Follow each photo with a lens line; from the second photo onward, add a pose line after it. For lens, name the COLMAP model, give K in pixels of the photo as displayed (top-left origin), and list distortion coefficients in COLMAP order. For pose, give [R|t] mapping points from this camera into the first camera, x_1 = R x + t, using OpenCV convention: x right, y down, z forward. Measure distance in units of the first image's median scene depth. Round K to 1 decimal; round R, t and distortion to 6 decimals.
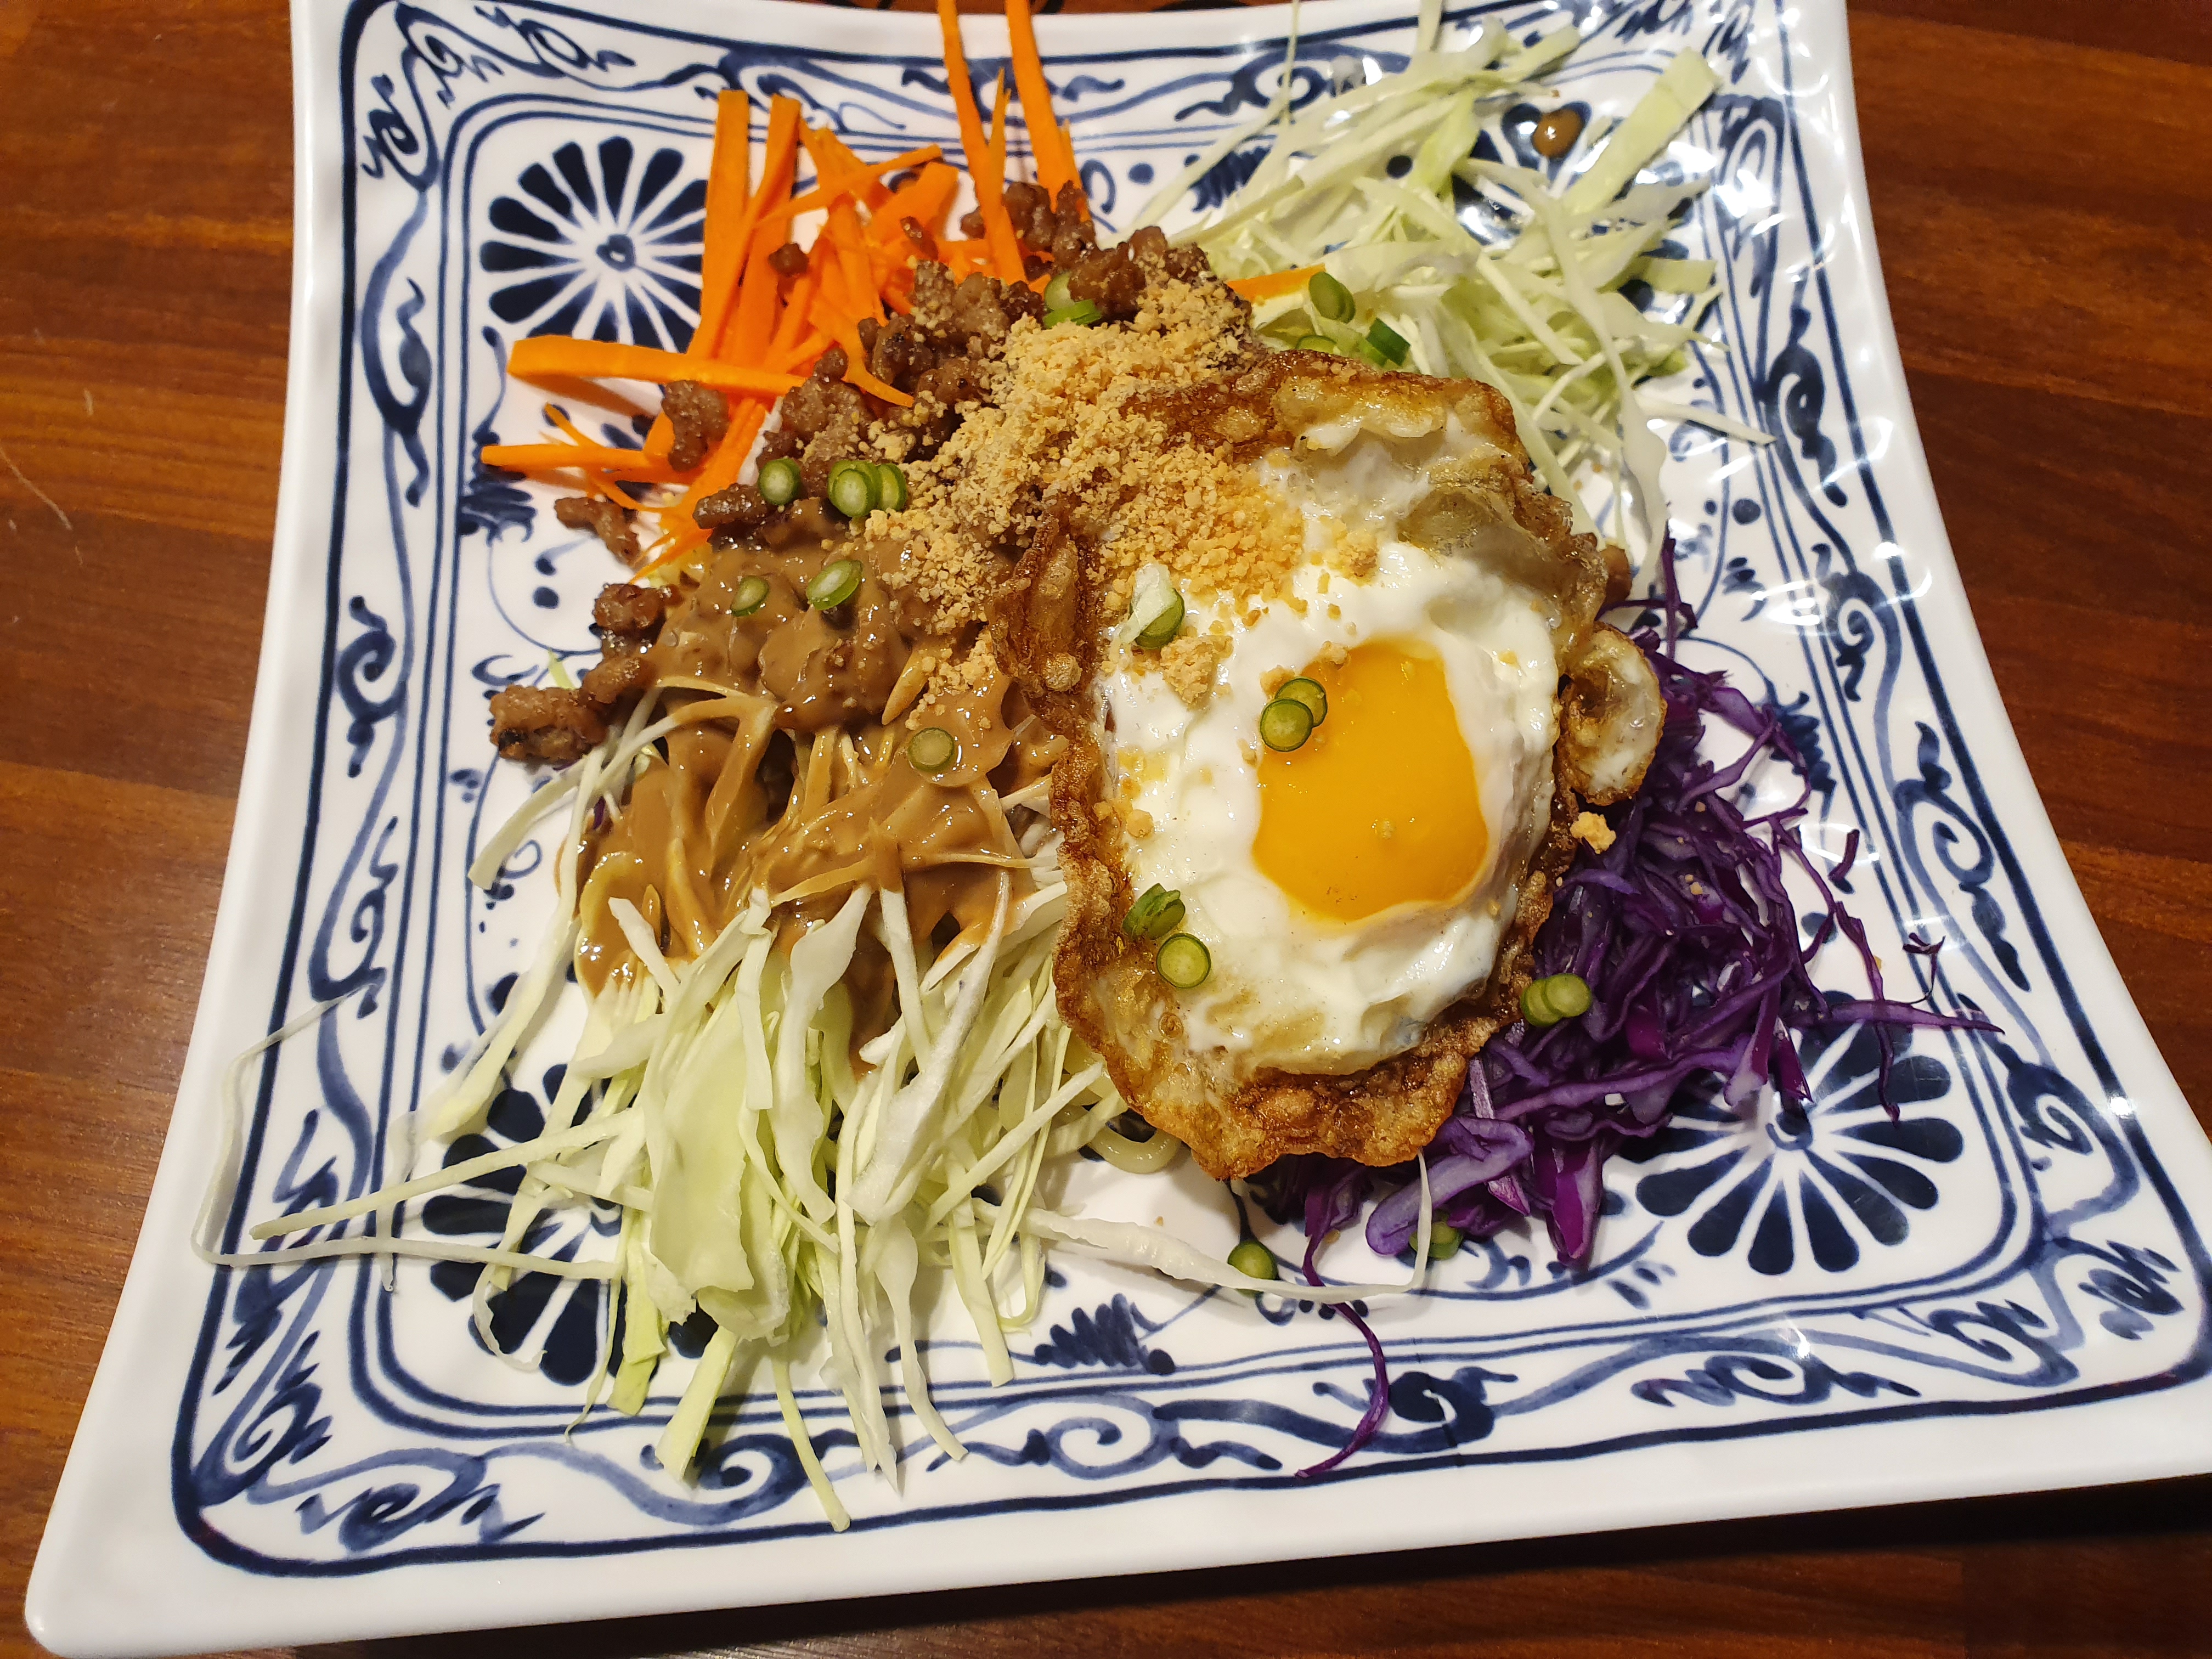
lens RADIAL K [[1678.3, 0, 1106.0], [0, 1678.3, 829.5], [0, 0, 1]] dist [0.001484, 0.052801]
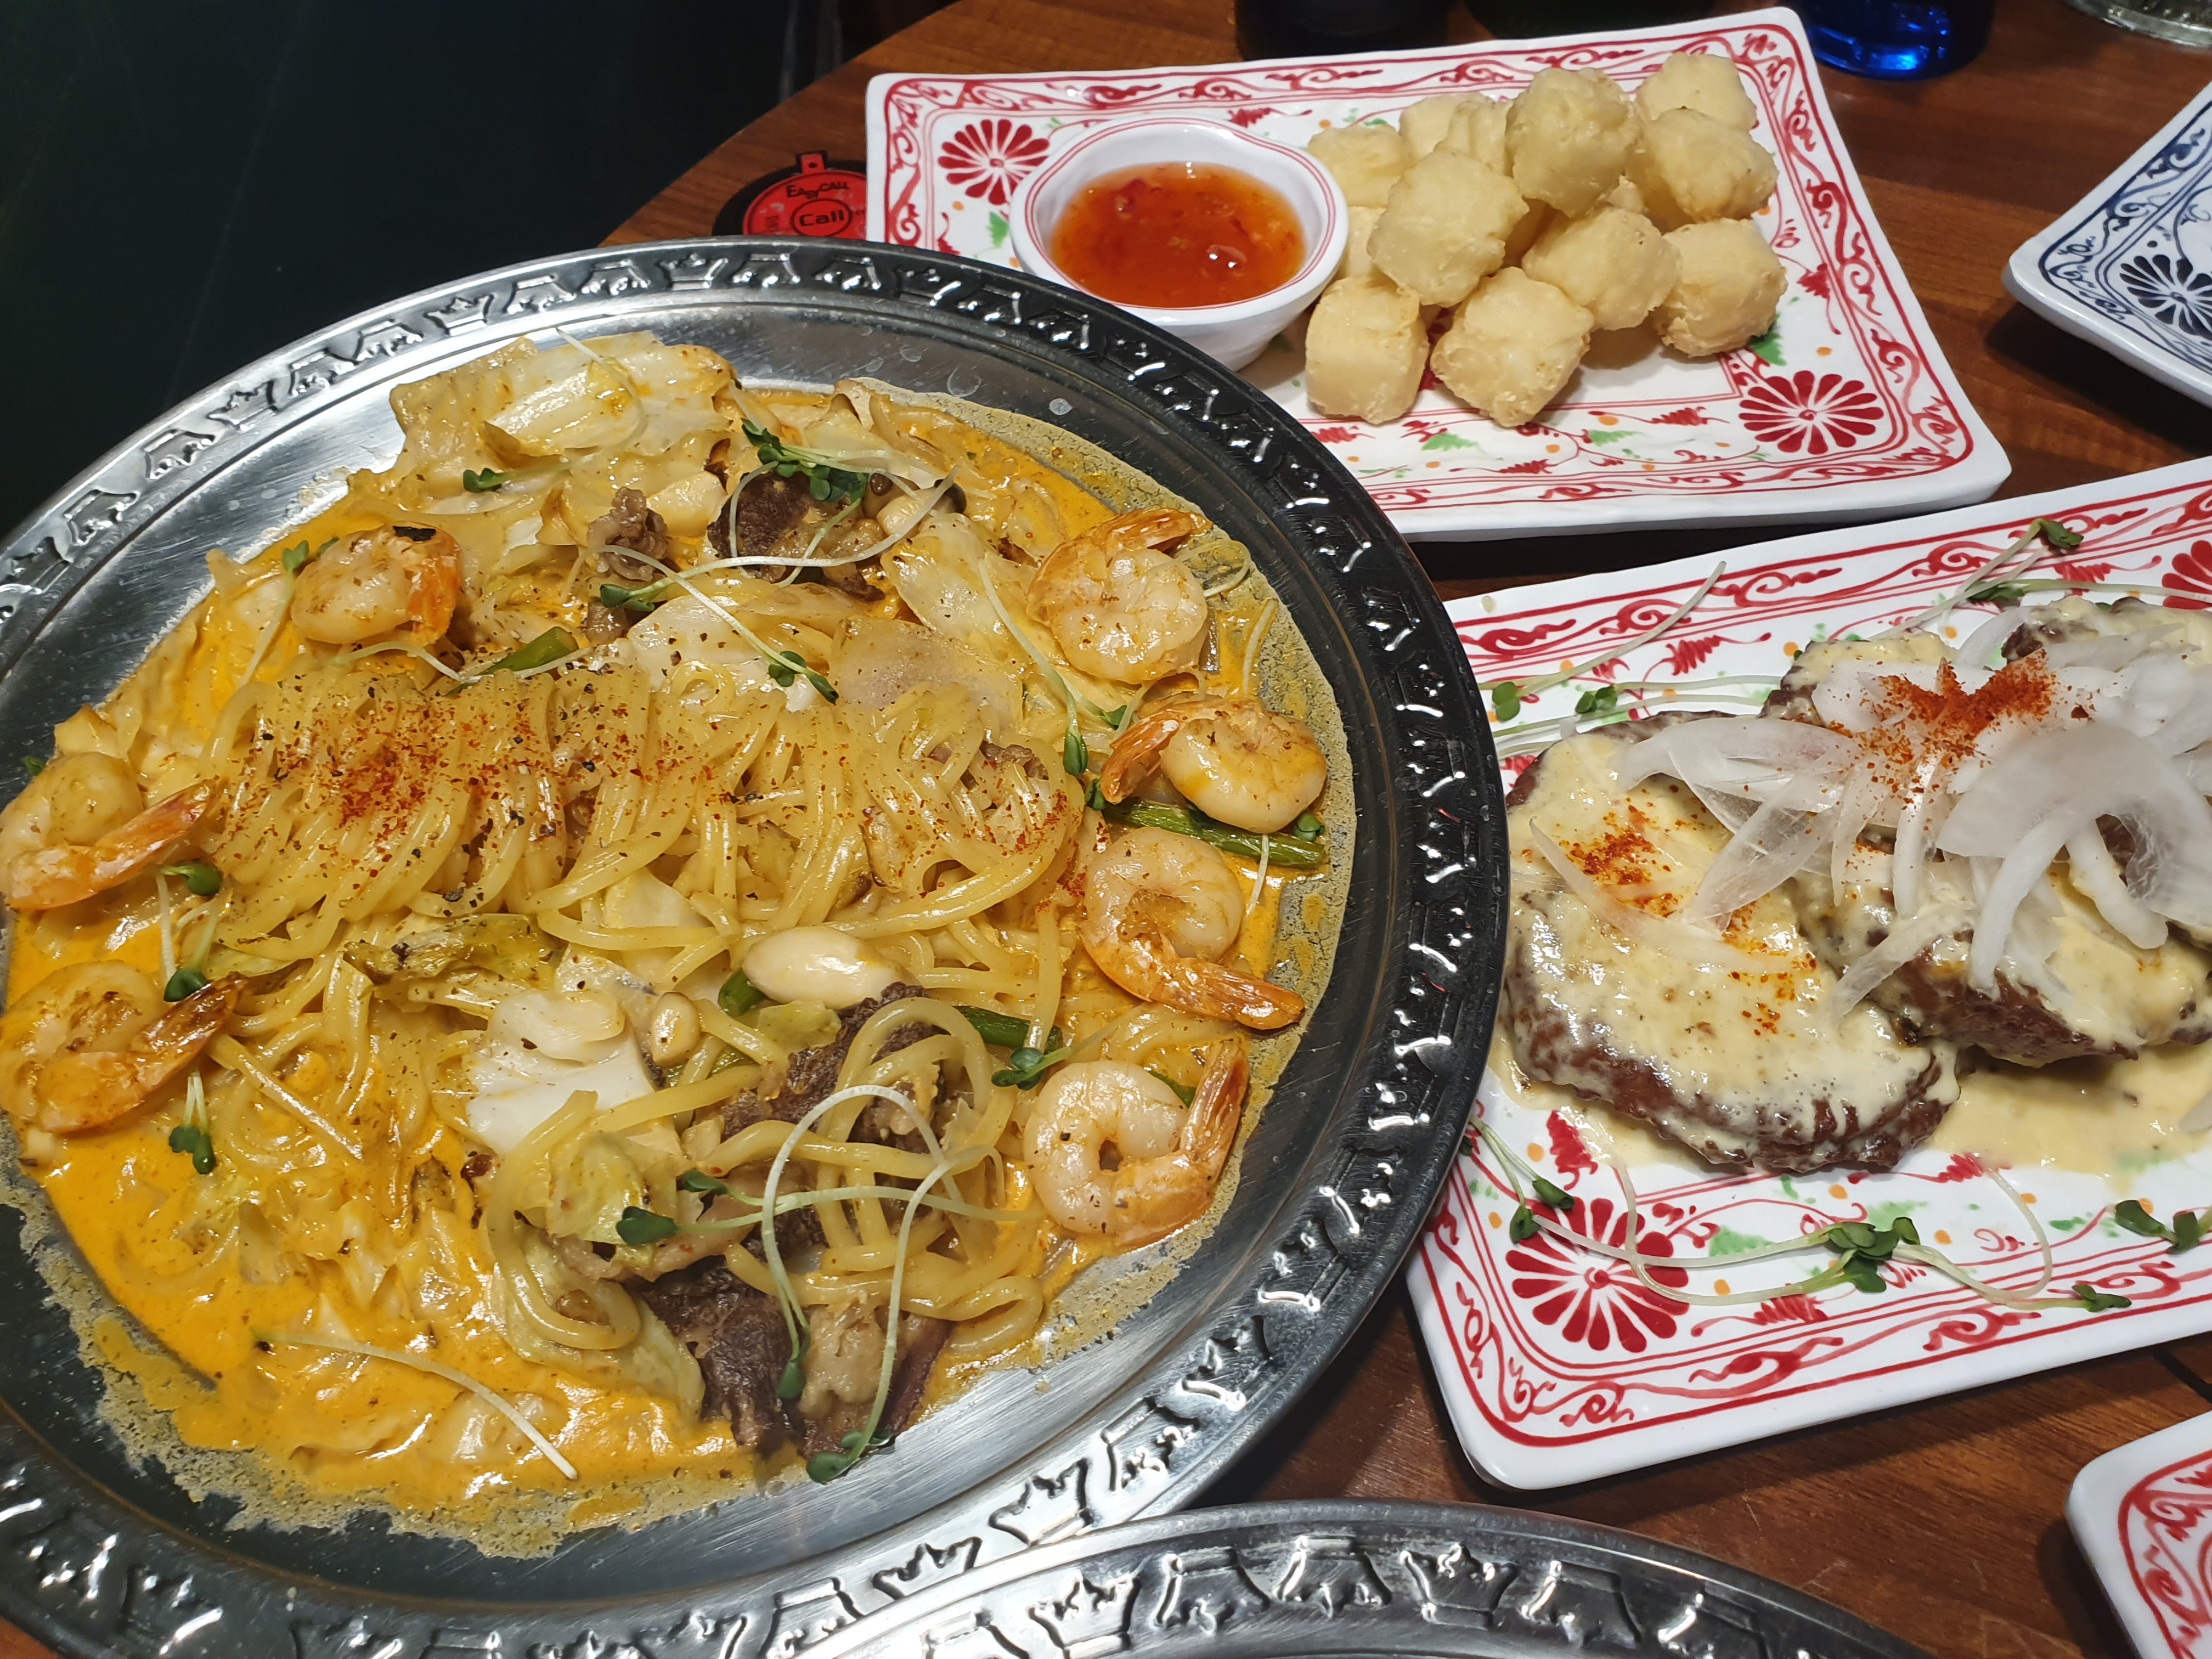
lens RADIAL K [[1678.3, 0, 1106.0], [0, 1678.3, 829.5], [0, 0, 1]] dist [0.001484, 0.052801]
pose [[-0.104061, -0.887126, 0.449642, -0.626102], [0.919870, 0.086054, 0.382668, -1.501511], [-0.378168, 0.453433, 0.807086, -0.270319]]
